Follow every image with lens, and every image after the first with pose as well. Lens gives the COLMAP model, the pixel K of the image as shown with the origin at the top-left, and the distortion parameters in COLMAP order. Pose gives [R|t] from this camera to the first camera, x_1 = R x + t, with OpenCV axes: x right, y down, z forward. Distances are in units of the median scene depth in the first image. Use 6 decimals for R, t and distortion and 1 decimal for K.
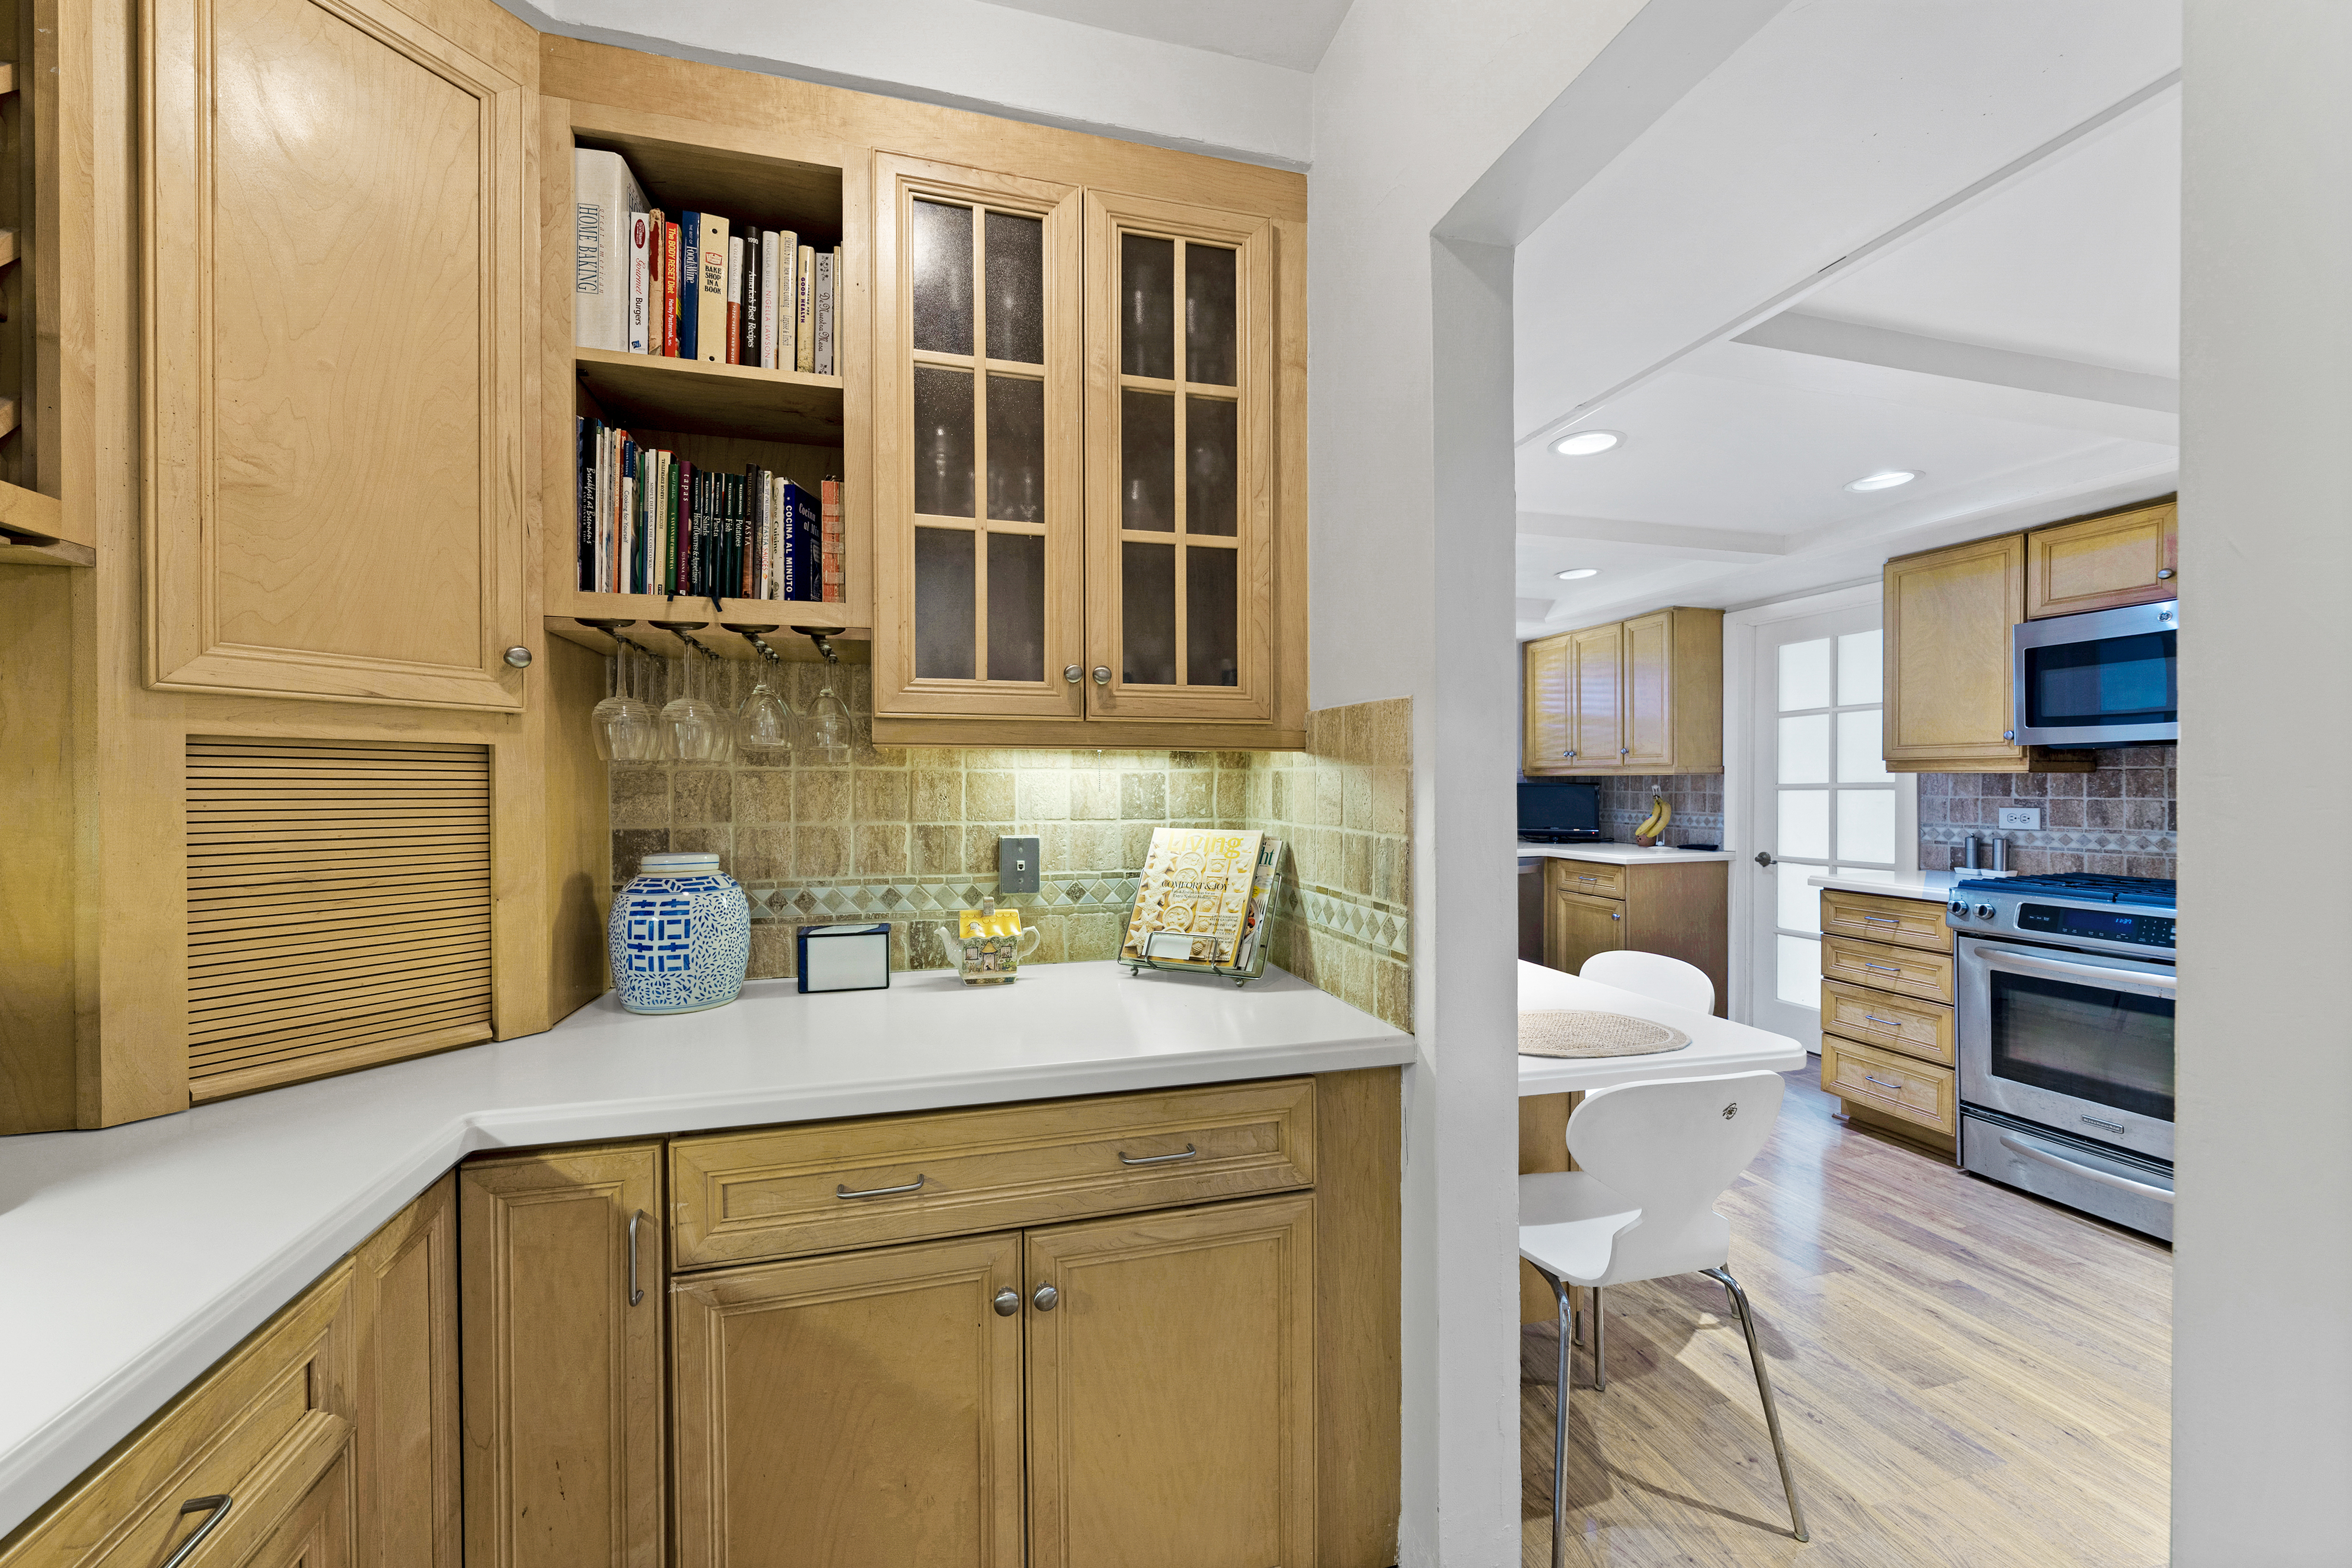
lens RADIAL K [[900.1, 0, 1151.2], [0, 900.1, 789.7], [0, 0, 1]] dist [-0.001546, -0.000394]
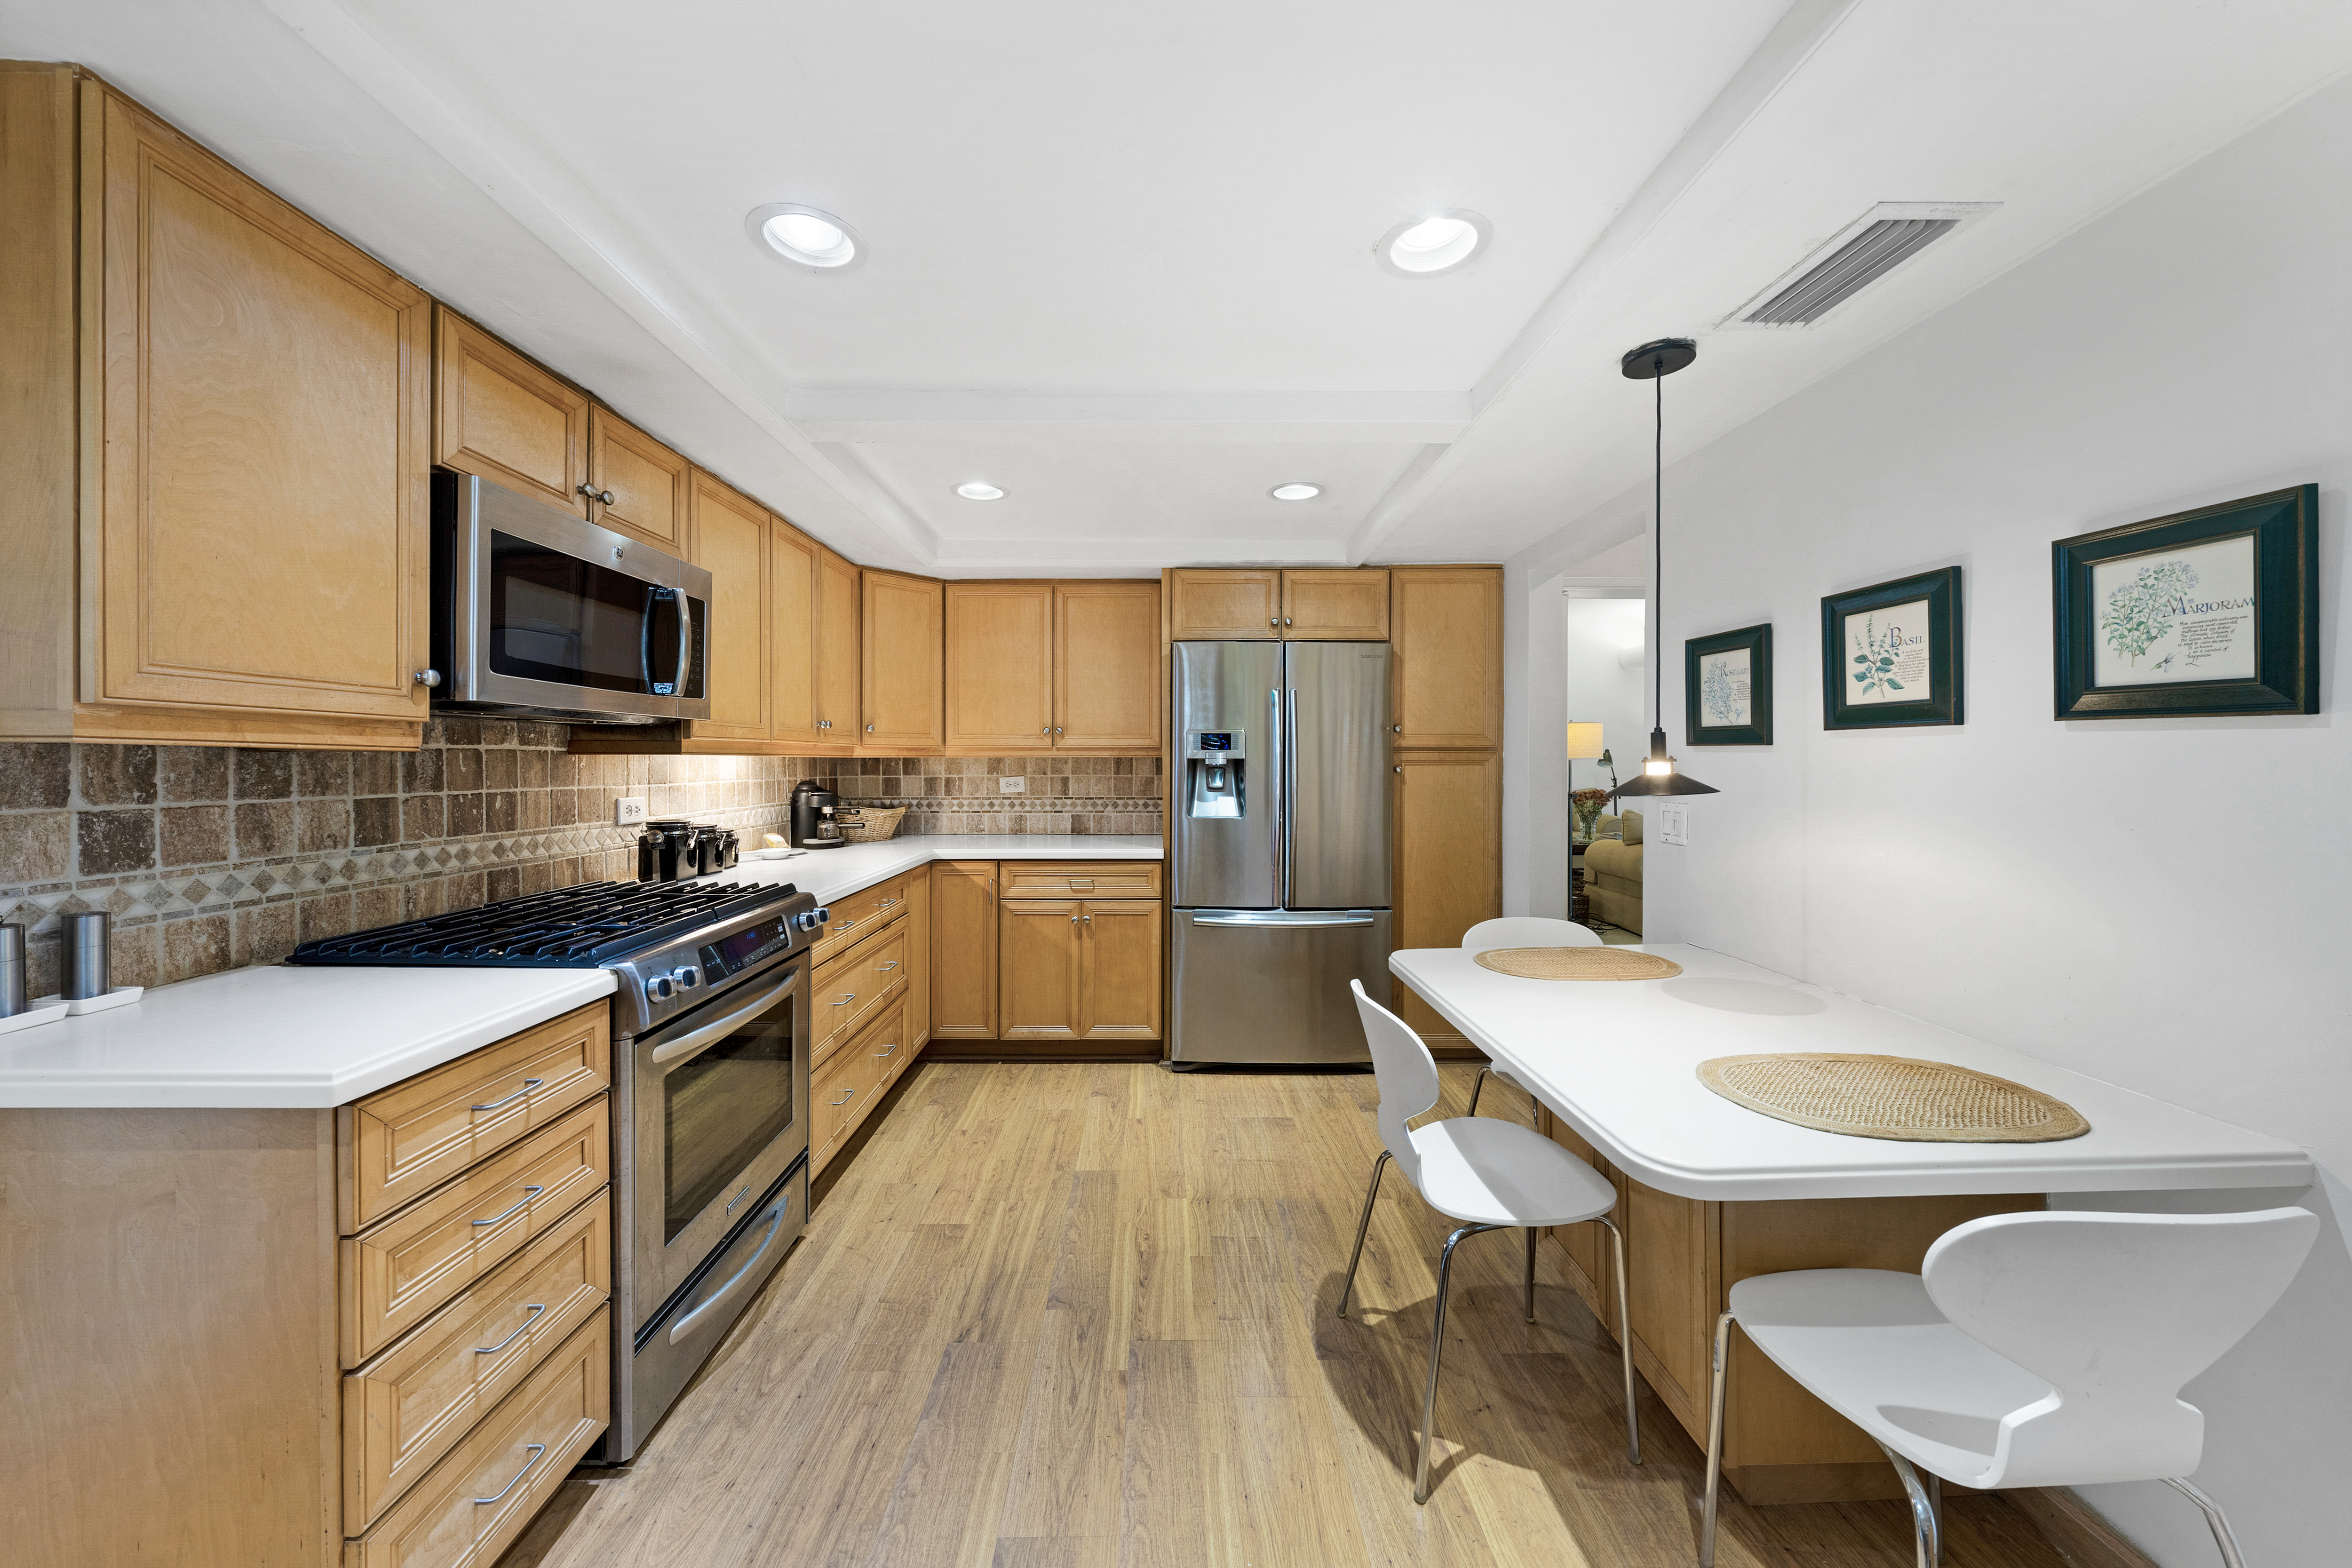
lens RADIAL K [[808.3, 0, 1158.7], [0, 808.3, 759.6], [0, 0, 1]] dist [-0.002675, 0.000368]
pose [[-0.965696, 0.003034, 0.259656, 0.404418], [0.003712, 0.999991, 0.002121, -0.012892], [-0.259647, 0.003012, -0.965699, 1.251068]]
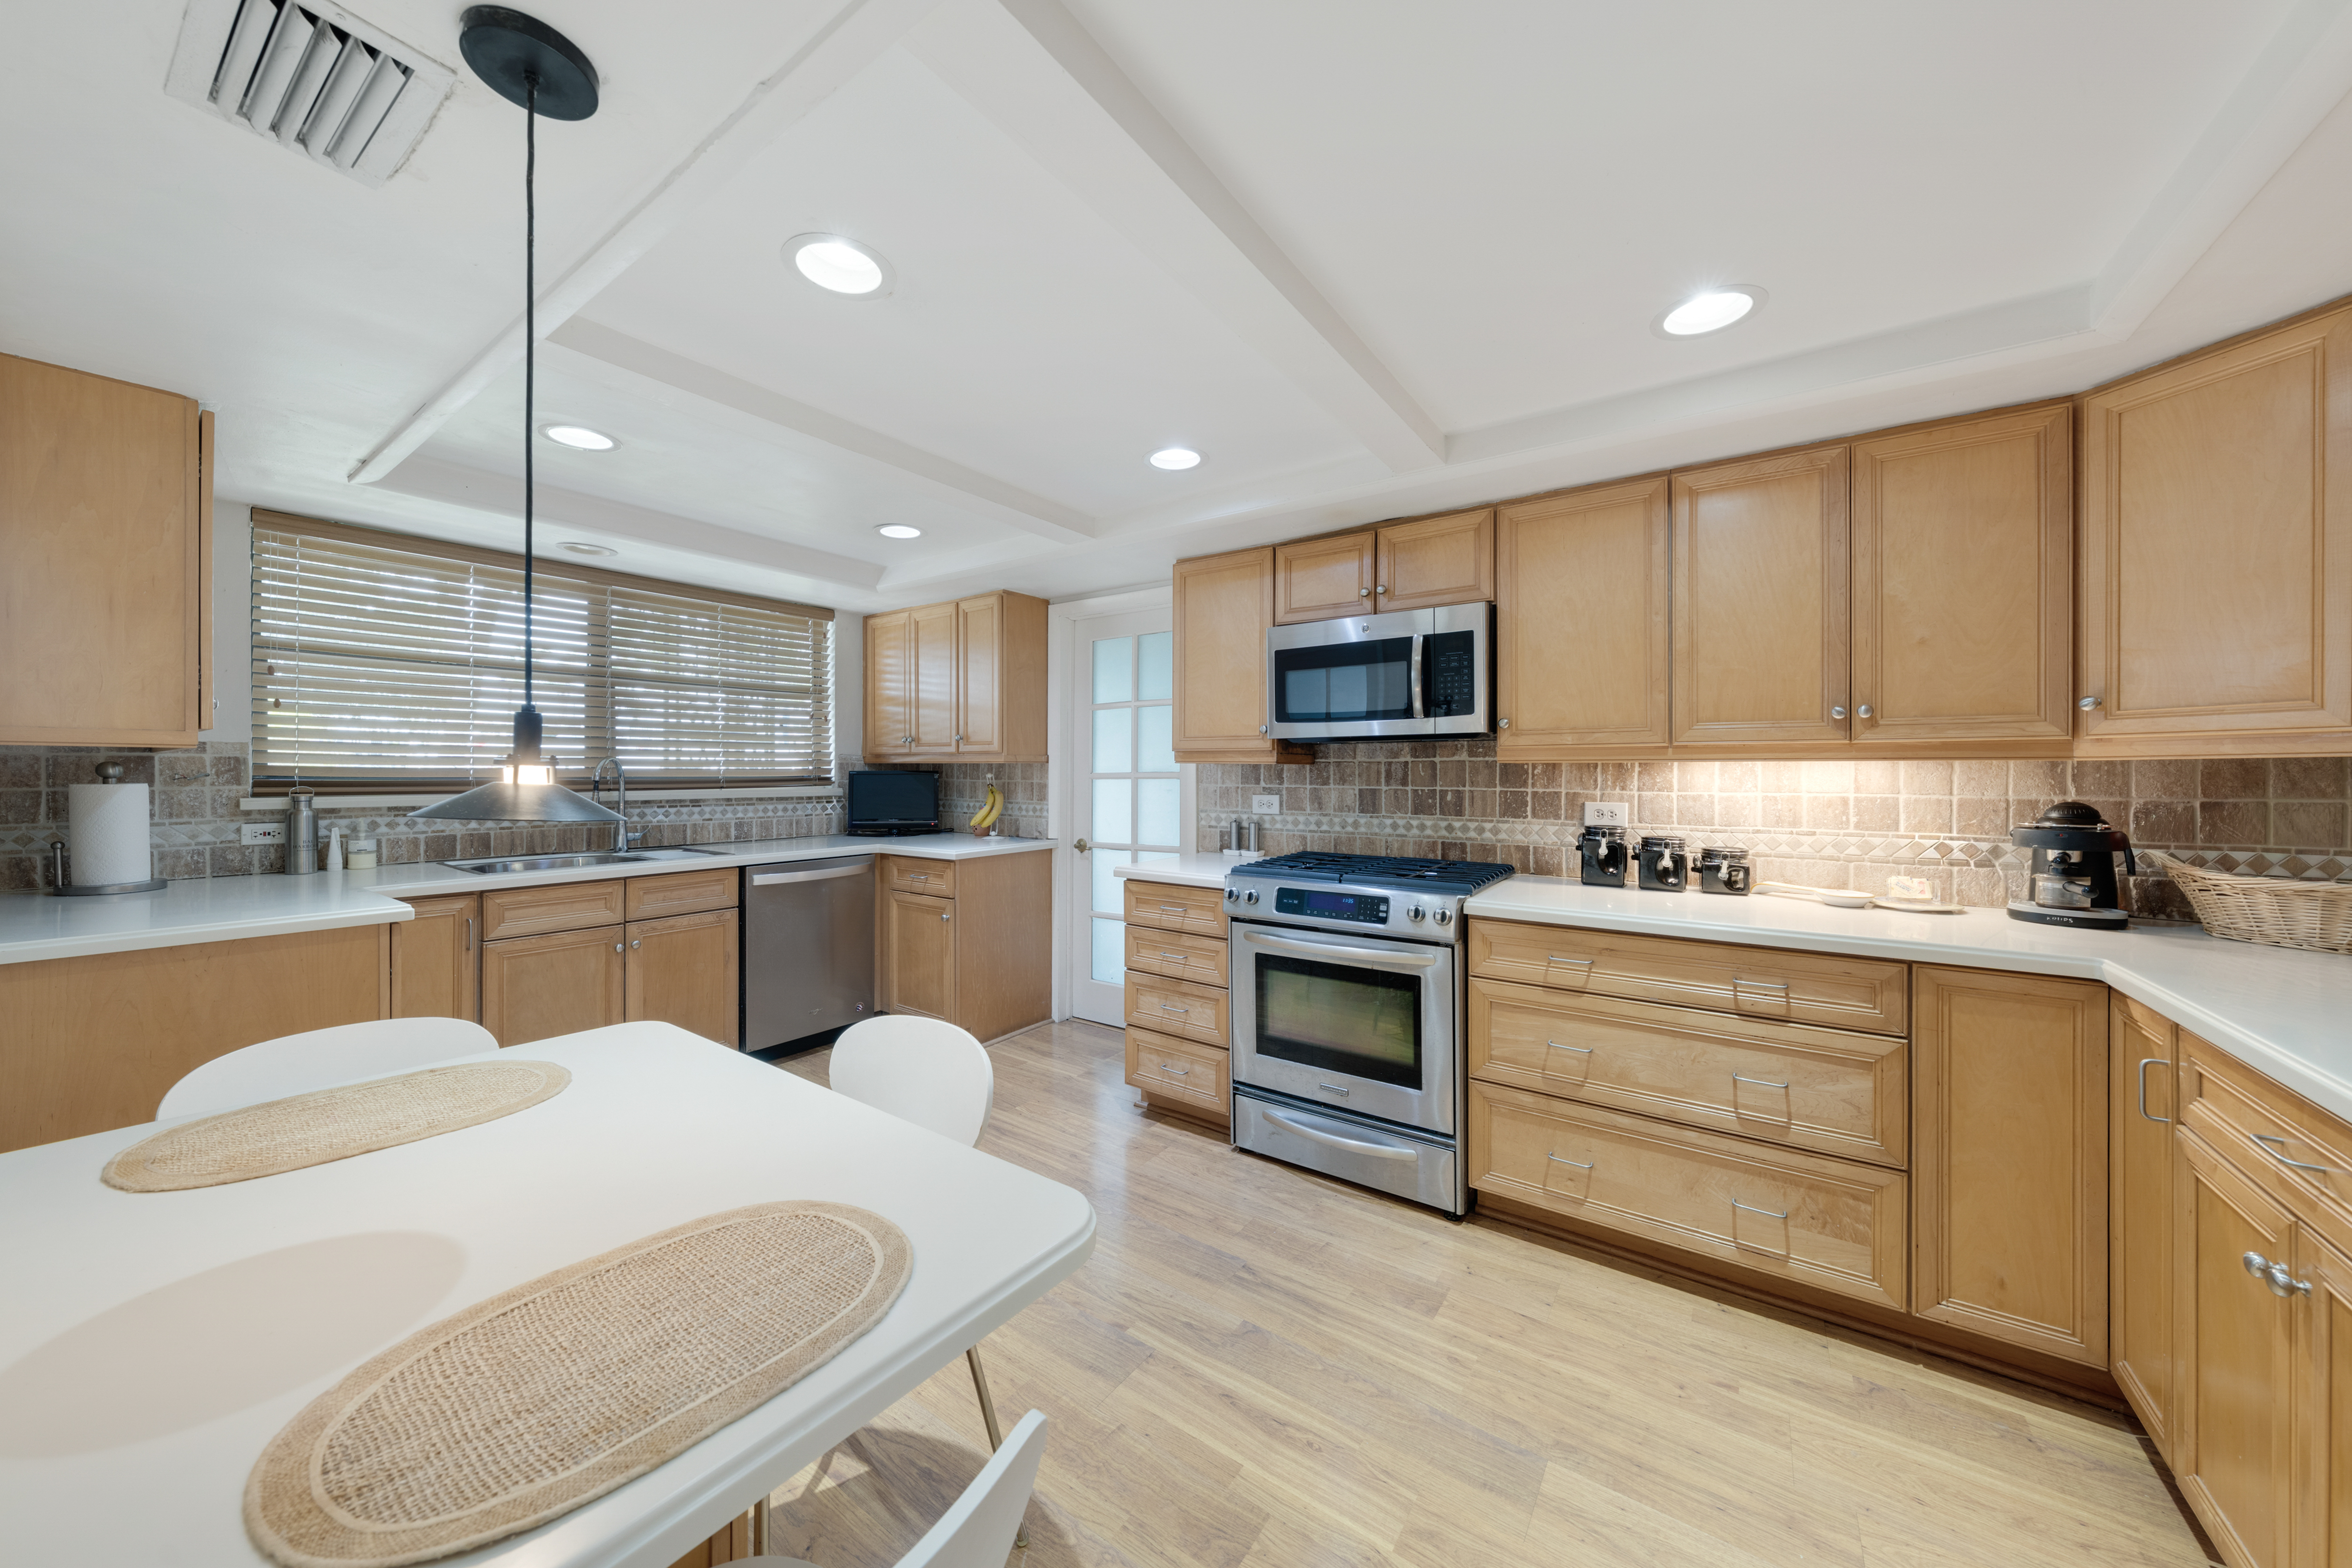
lens RADIAL K [[808.2, 0, 1166.3], [0, 808.2, 771.5], [0, 0, 1]] dist [-0.002675, 0.000368]
pose [[0.773088, 0.002924, 0.634292, 0.224680], [0.000476, 0.999986, -0.005190, -0.004485], [-0.634299, 0.004314, 0.773076, 0.294835]]
